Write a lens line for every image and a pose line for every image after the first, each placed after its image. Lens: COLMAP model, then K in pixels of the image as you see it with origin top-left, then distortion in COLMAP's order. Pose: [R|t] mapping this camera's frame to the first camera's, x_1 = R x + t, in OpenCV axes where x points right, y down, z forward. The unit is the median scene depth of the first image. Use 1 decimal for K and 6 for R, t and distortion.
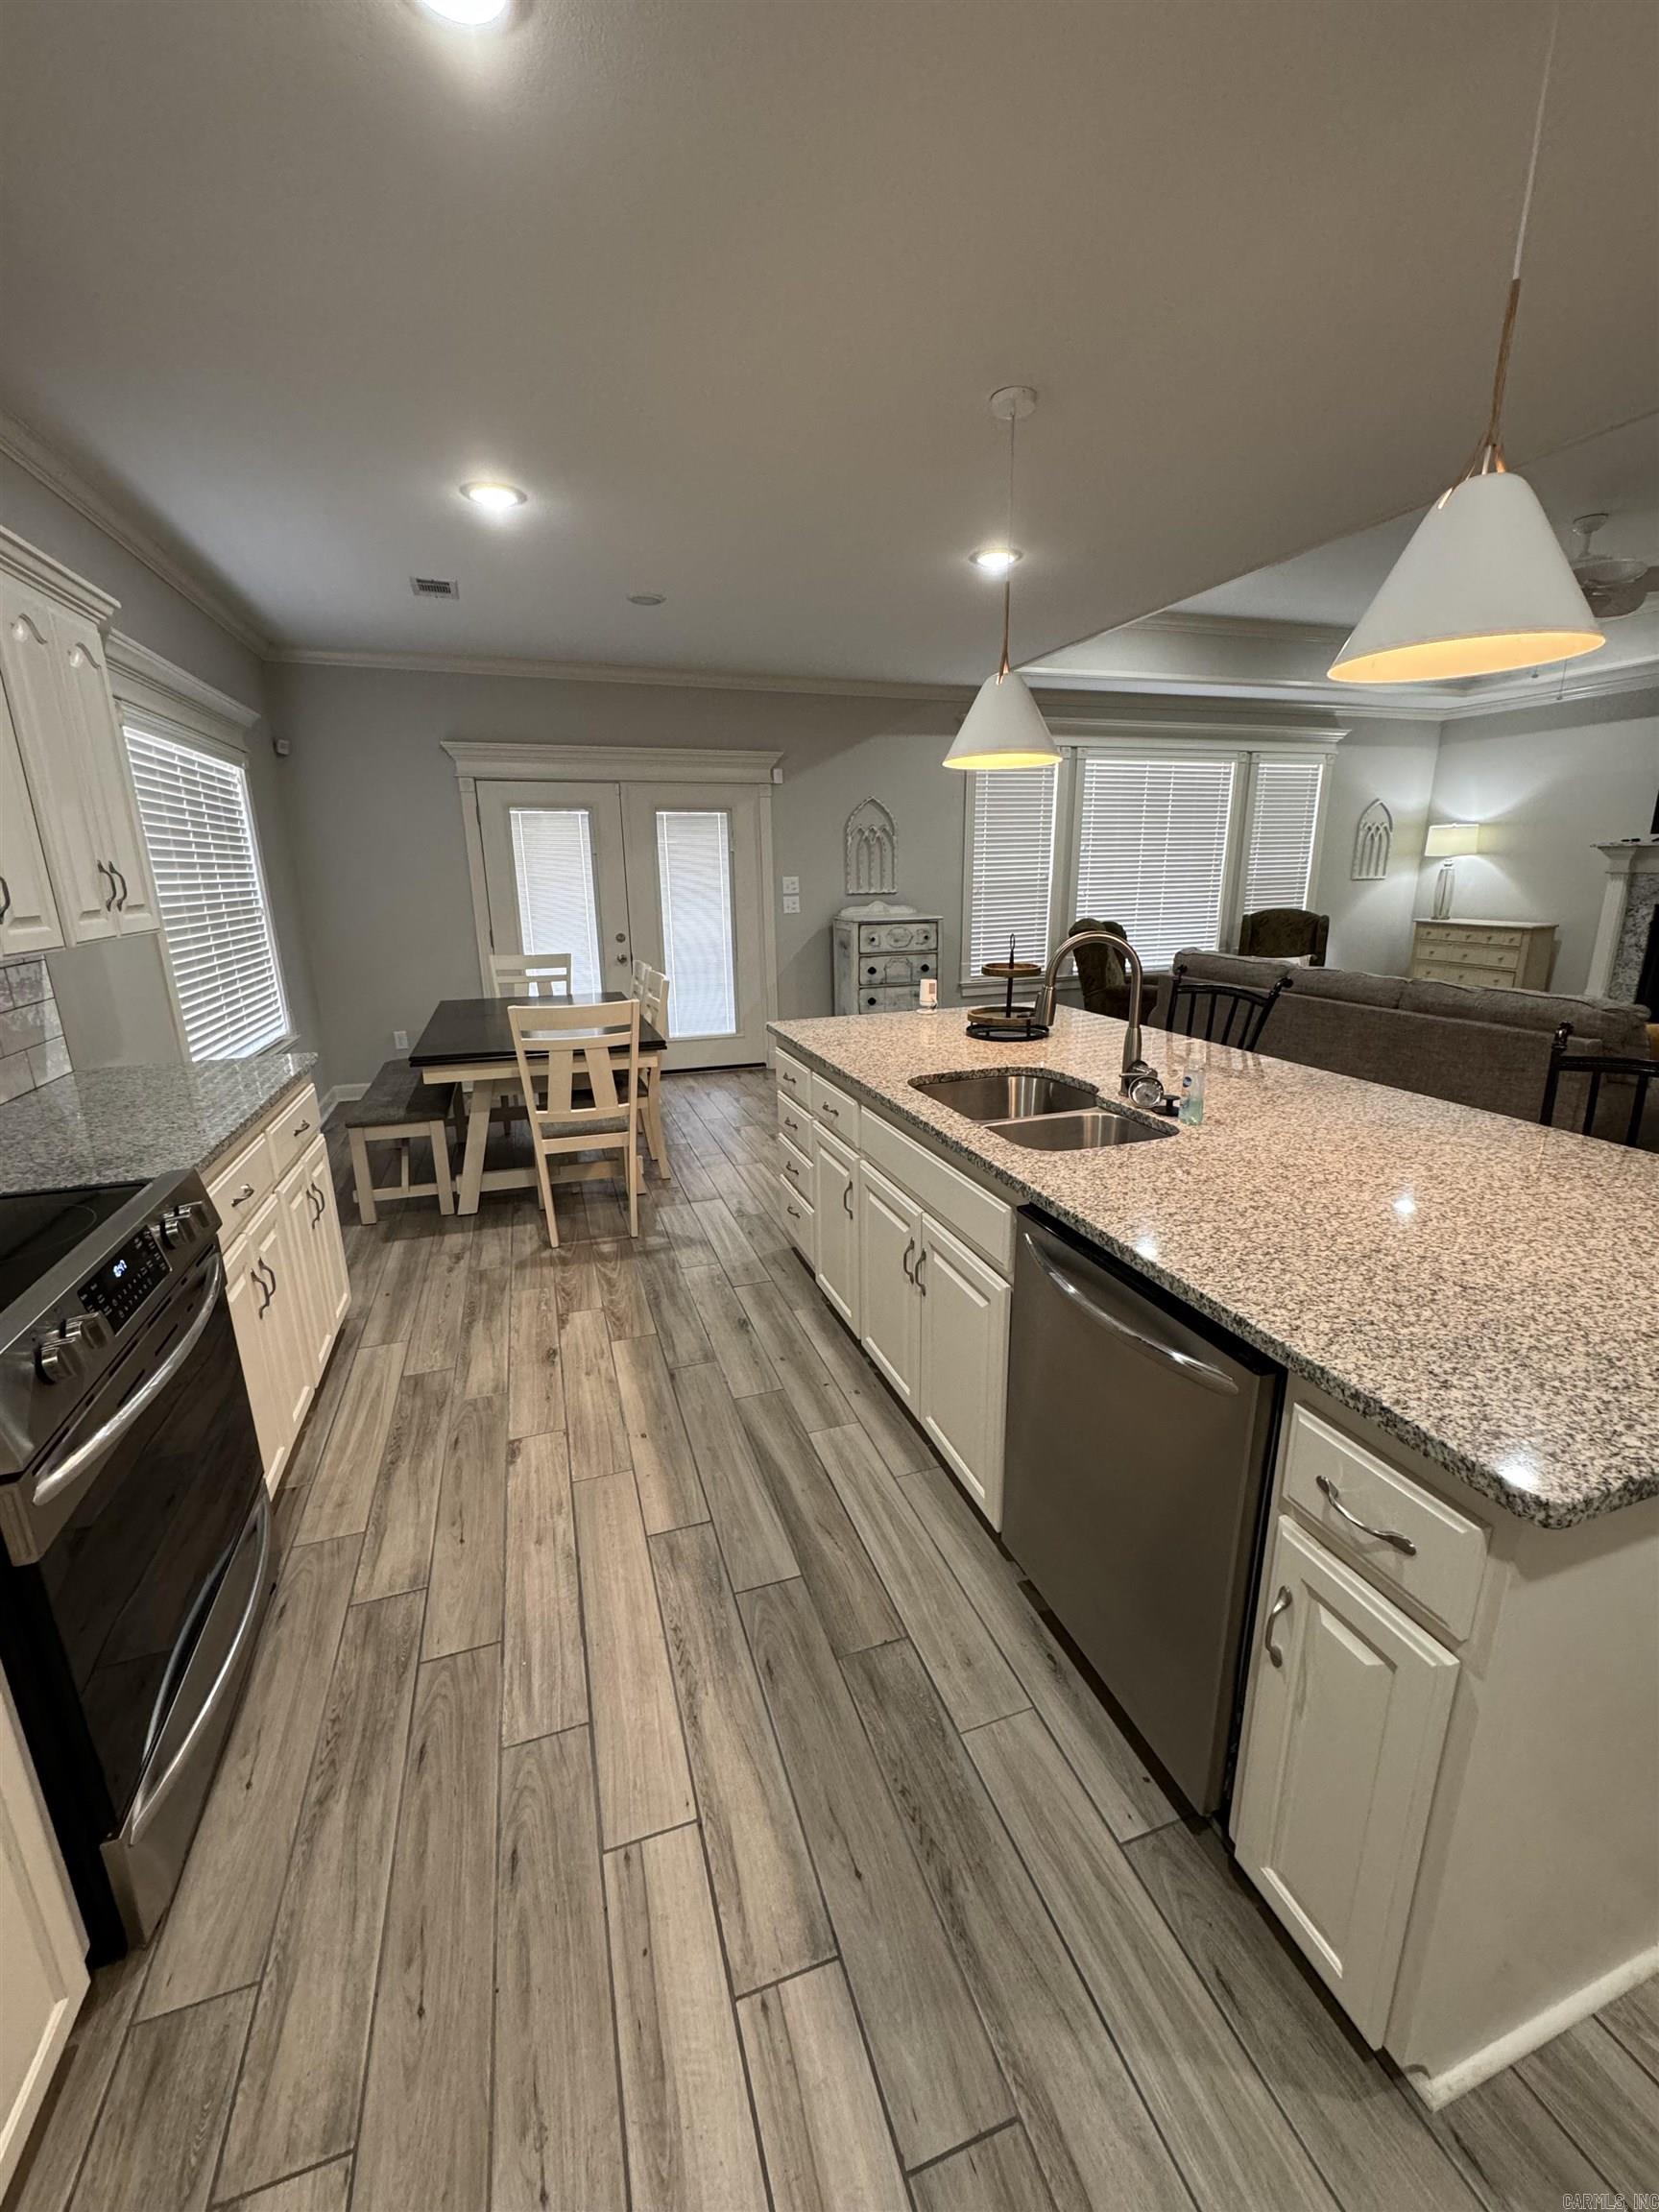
lens RADIAL K [[884.1, 0, 824.4], [0, 884.1, 1100.0], [0, 0, 1]] dist [-0.003168, 0.000950]
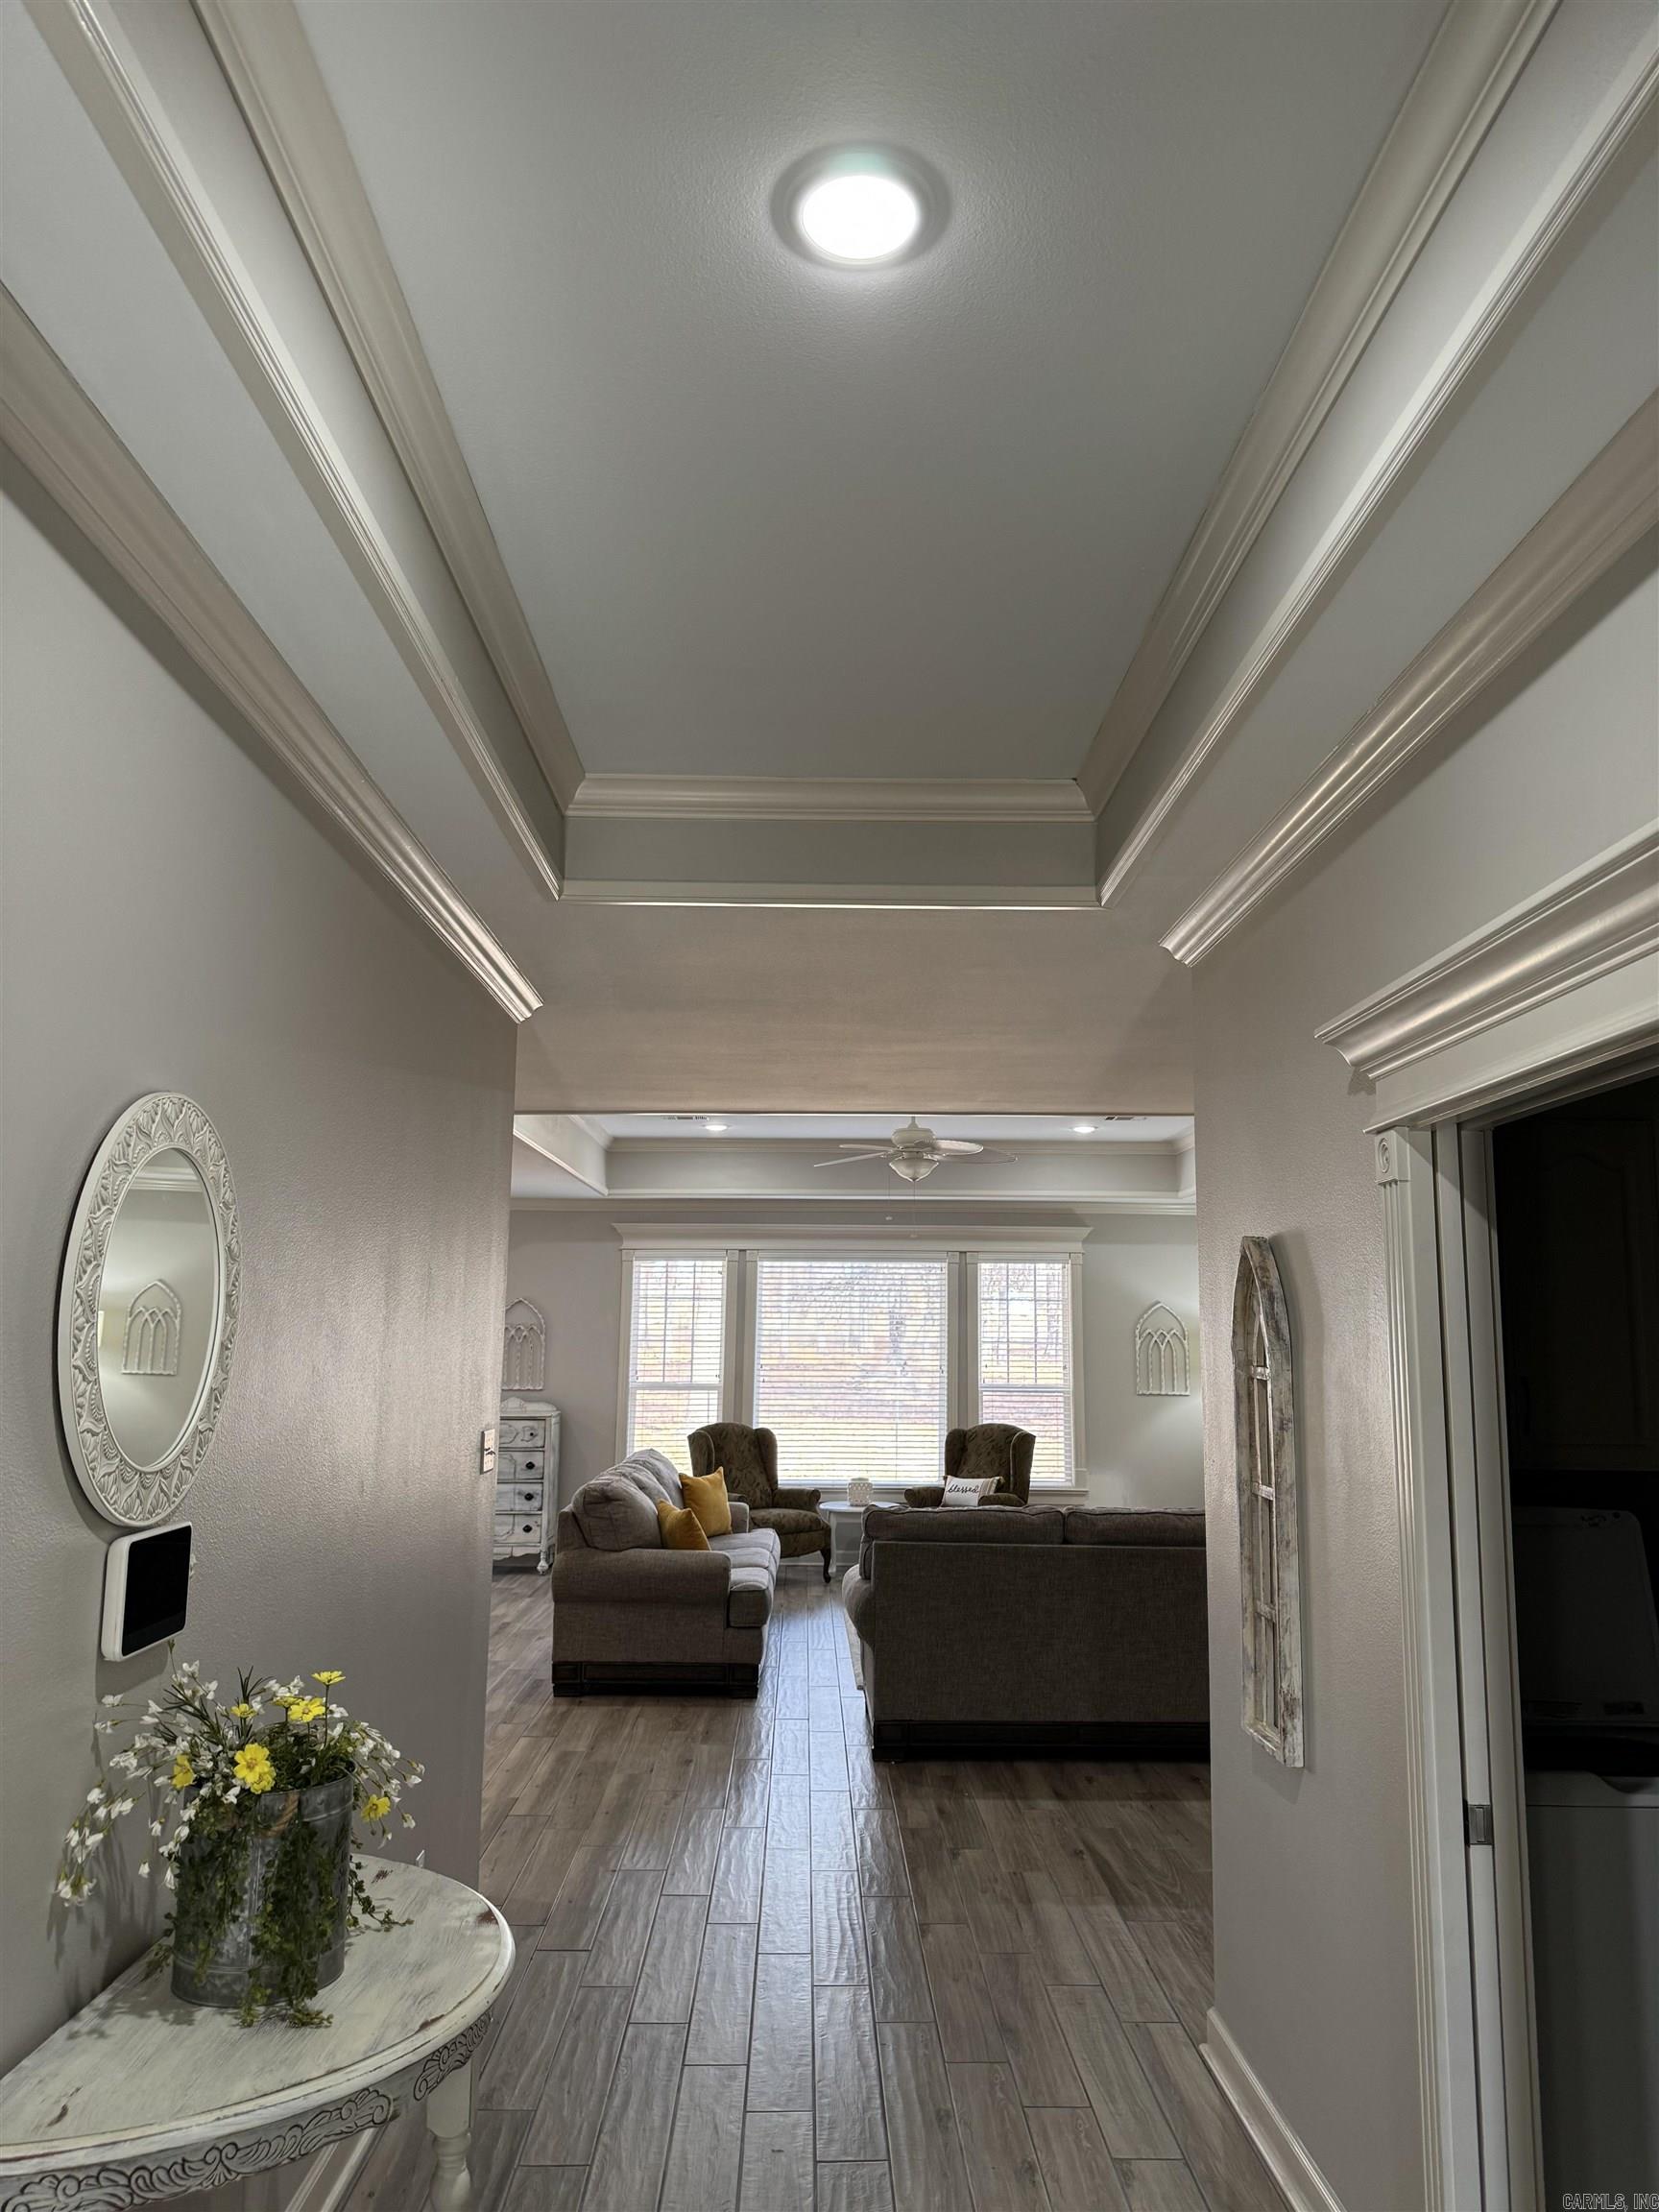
lens RADIAL K [[1544.6, 0, 825.6], [0, 1544.6, 1115.0], [0, 0, 1]] dist [0.056479, -0.071680]
pose [[0.951020, -0.020038, -0.308479, 2.325340], [-0.102288, 0.921286, -0.375192, 0.259038], [0.291716, 0.388369, 0.874112, -1.390035]]
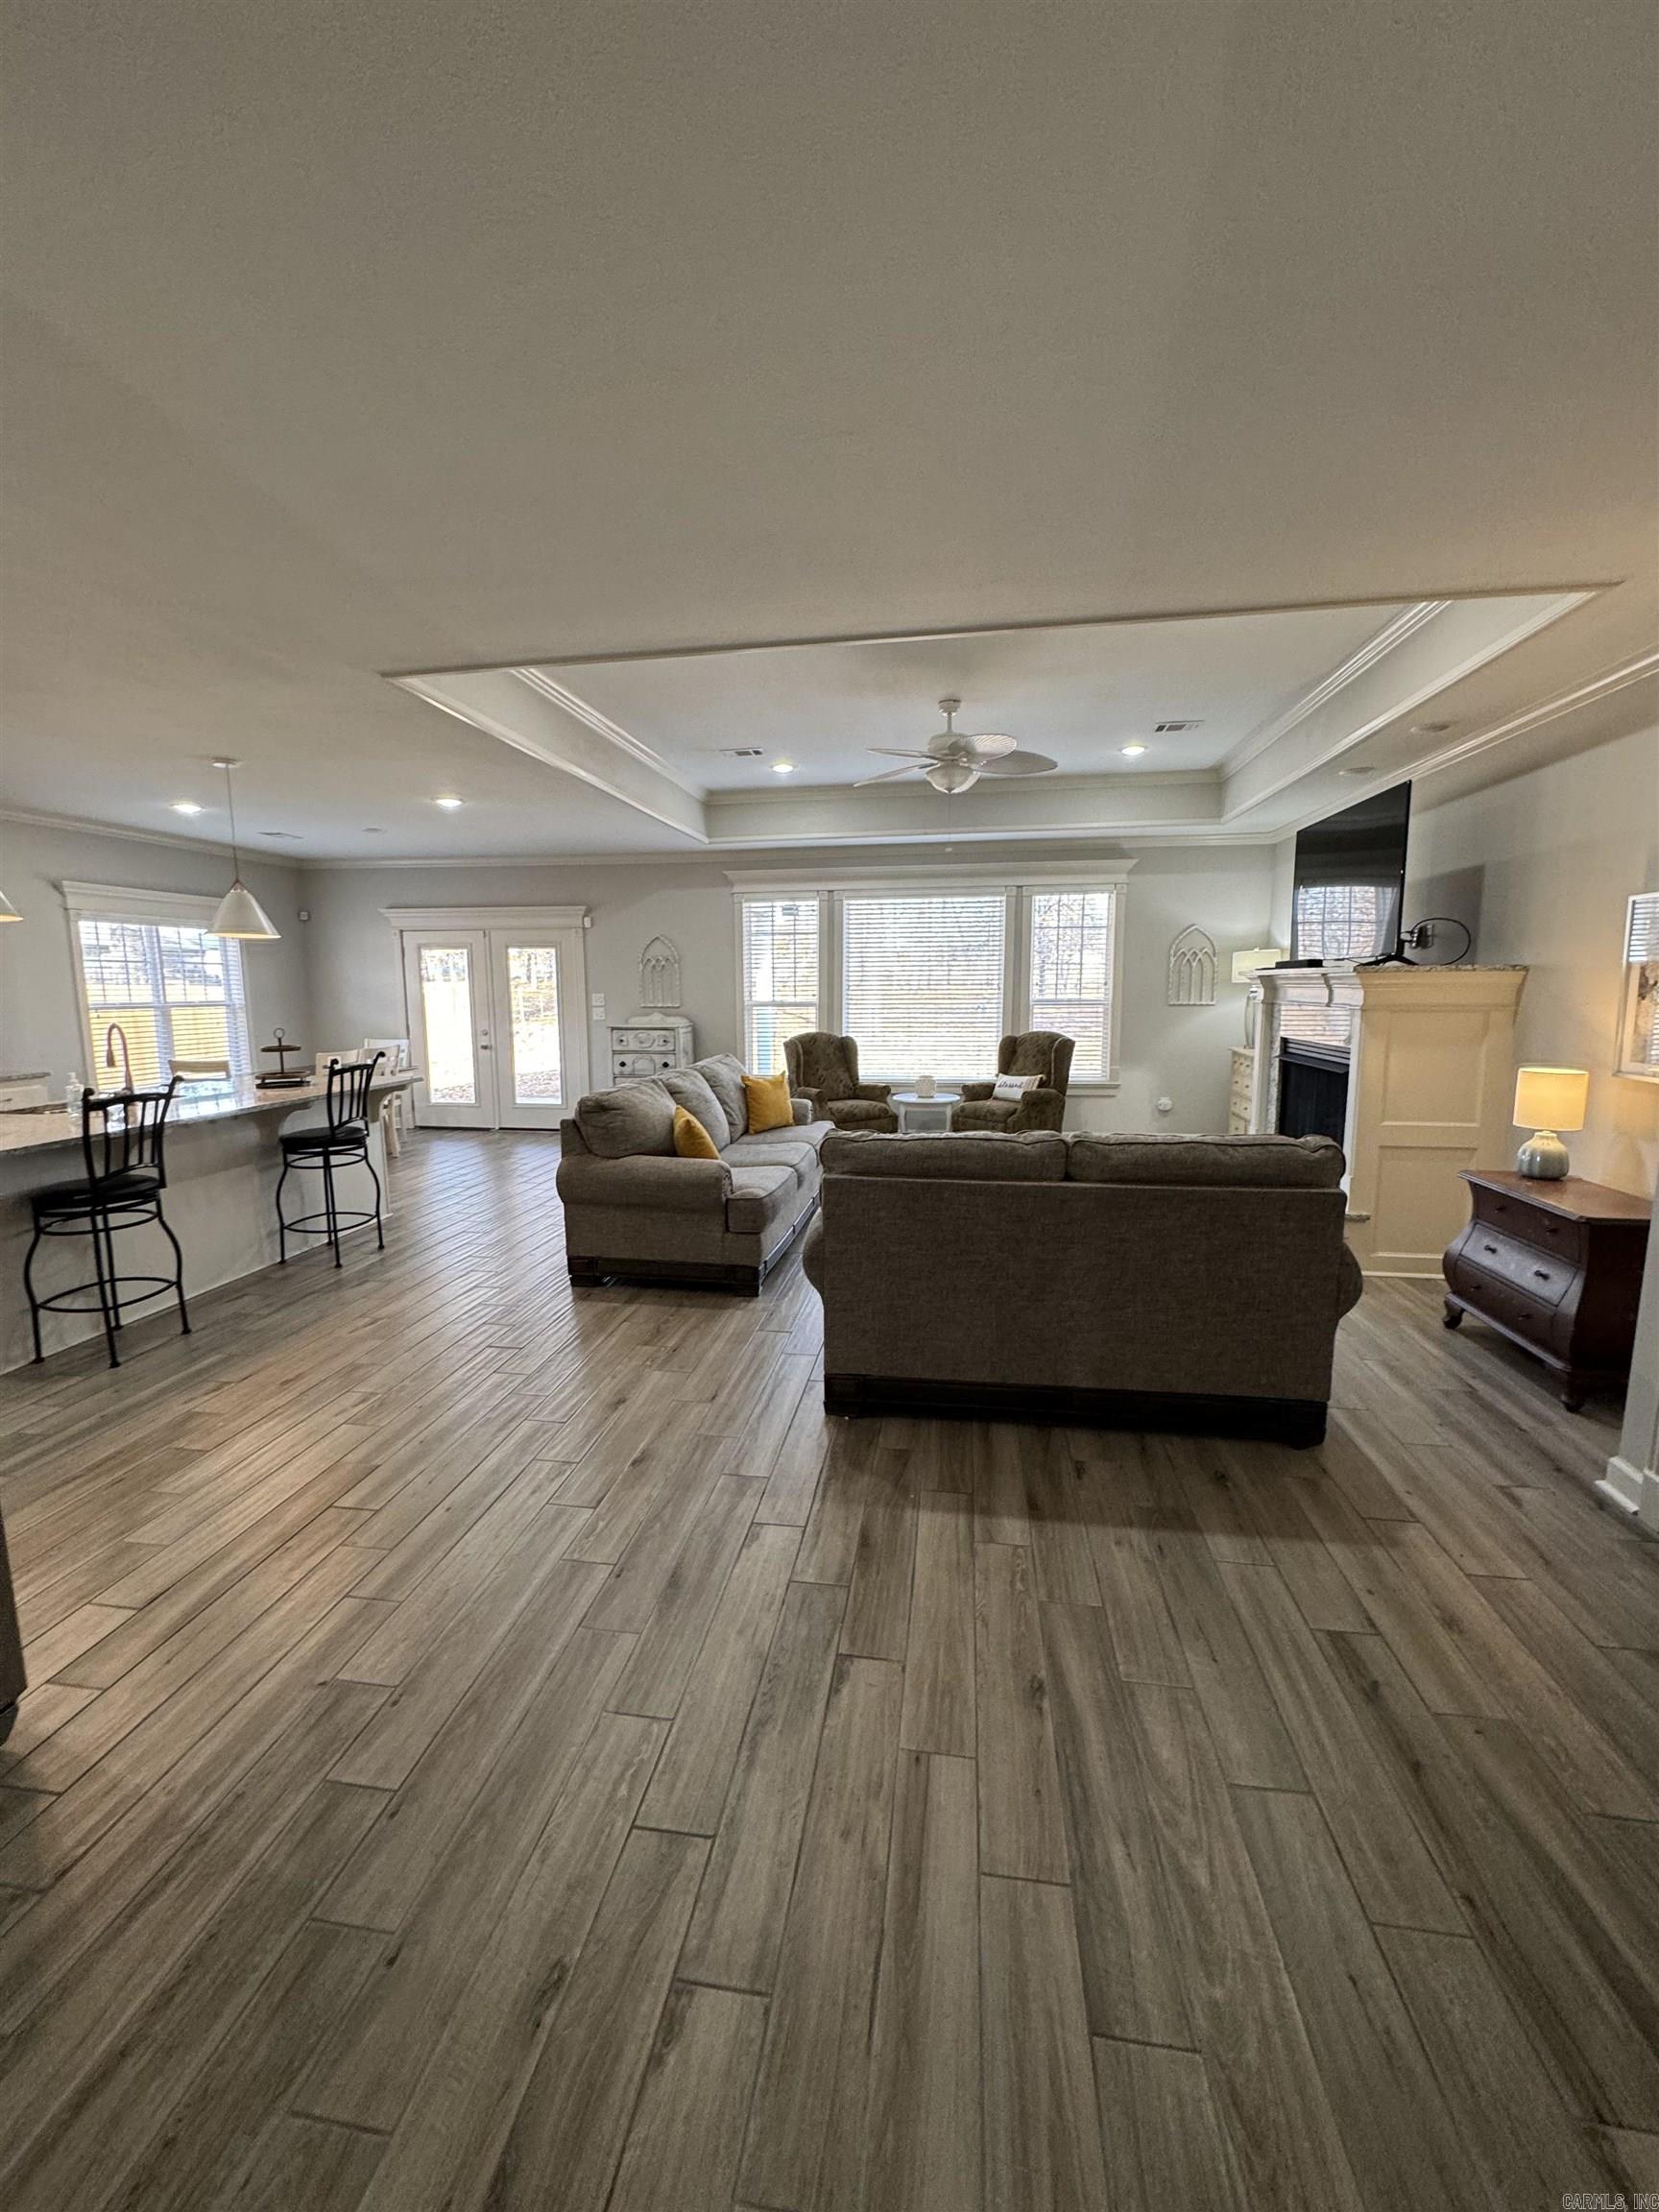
lens RADIAL K [[884.1, 0, 821.4], [0, 884.1, 1102.5], [0, 0, 1]] dist [-0.003168, 0.000950]
pose [[0.884130, 0.072203, -0.461628, 2.151335], [-0.127567, 0.987754, -0.089829, -0.024135], [0.449489, 0.138310, 0.882514, -0.038216]]
